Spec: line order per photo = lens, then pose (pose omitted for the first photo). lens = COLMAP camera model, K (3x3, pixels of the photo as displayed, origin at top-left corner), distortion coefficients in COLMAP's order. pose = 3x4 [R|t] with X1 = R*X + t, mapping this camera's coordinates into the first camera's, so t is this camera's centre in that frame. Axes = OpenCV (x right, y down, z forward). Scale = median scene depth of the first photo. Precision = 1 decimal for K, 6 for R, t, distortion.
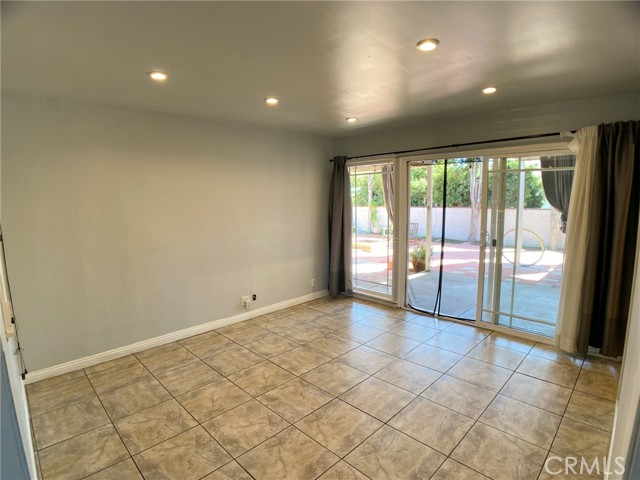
lens RADIAL K [[333.4, 0, 320.0], [0, 333.4, 232.2], [0, 0, 1]] dist [-0.070955, 0.002347]
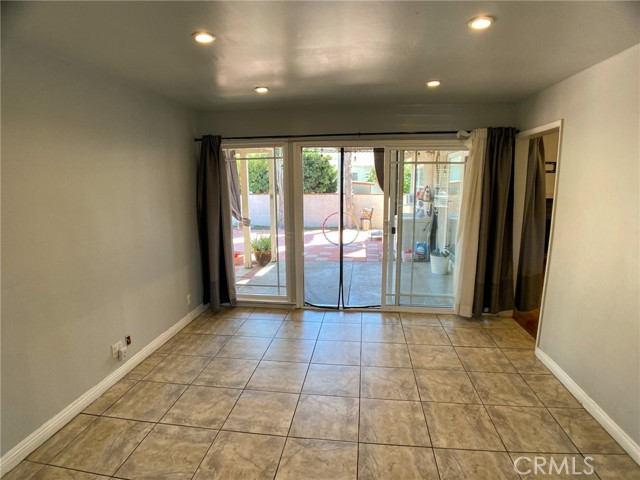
lens RADIAL K [[333.4, 0, 320.0], [0, 333.4, 232.2], [0, 0, 1]] dist [-0.070955, 0.002347]
pose [[0.788152, -0.082897, 0.609873, -0.324379], [0.057208, 0.996465, 0.061512, -0.043552], [-0.612817, -0.013591, 0.790108, 0.308723]]
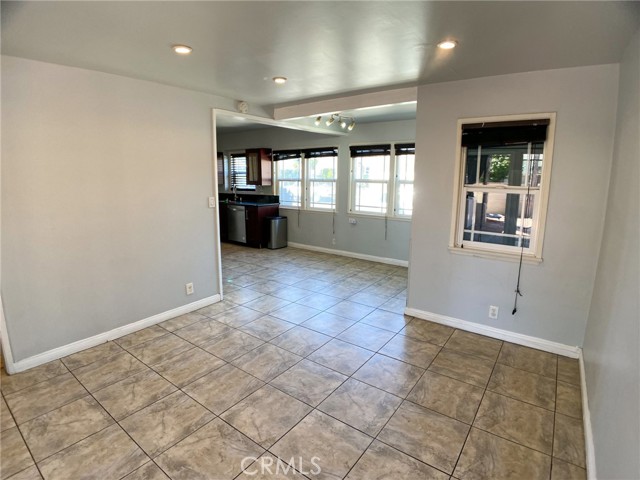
lens RADIAL K [[330.9, 0, 314.1], [0, 330.9, 231.7], [0, 0, 1]] dist [-0.068074, 0.002056]
pose [[-0.990475, 0.035515, -0.133036, 0.017114], [-0.003142, 0.960083, 0.279698, -0.138812], [0.137659, 0.277451, -0.950826, 1.271061]]
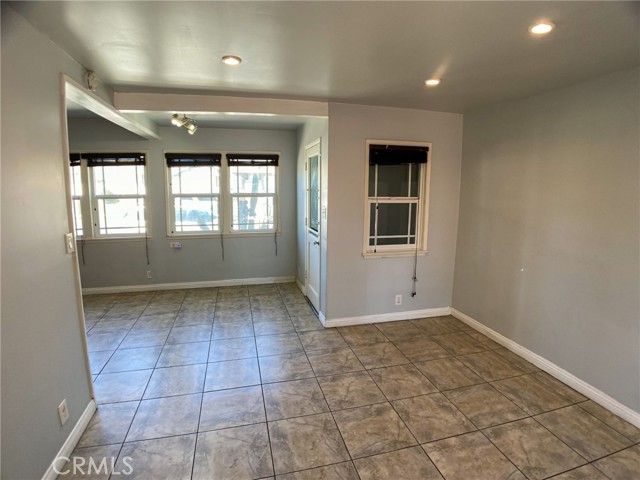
lens RADIAL K [[333.4, 0, 320.0], [0, 333.4, 232.2], [0, 0, 1]] dist [-0.070955, 0.002347]
pose [[-0.508718, 0.132843, -0.850622, 0.454867], [-0.090520, 0.974294, 0.206294, -0.108205], [0.856161, 0.181944, -0.483616, 0.841623]]
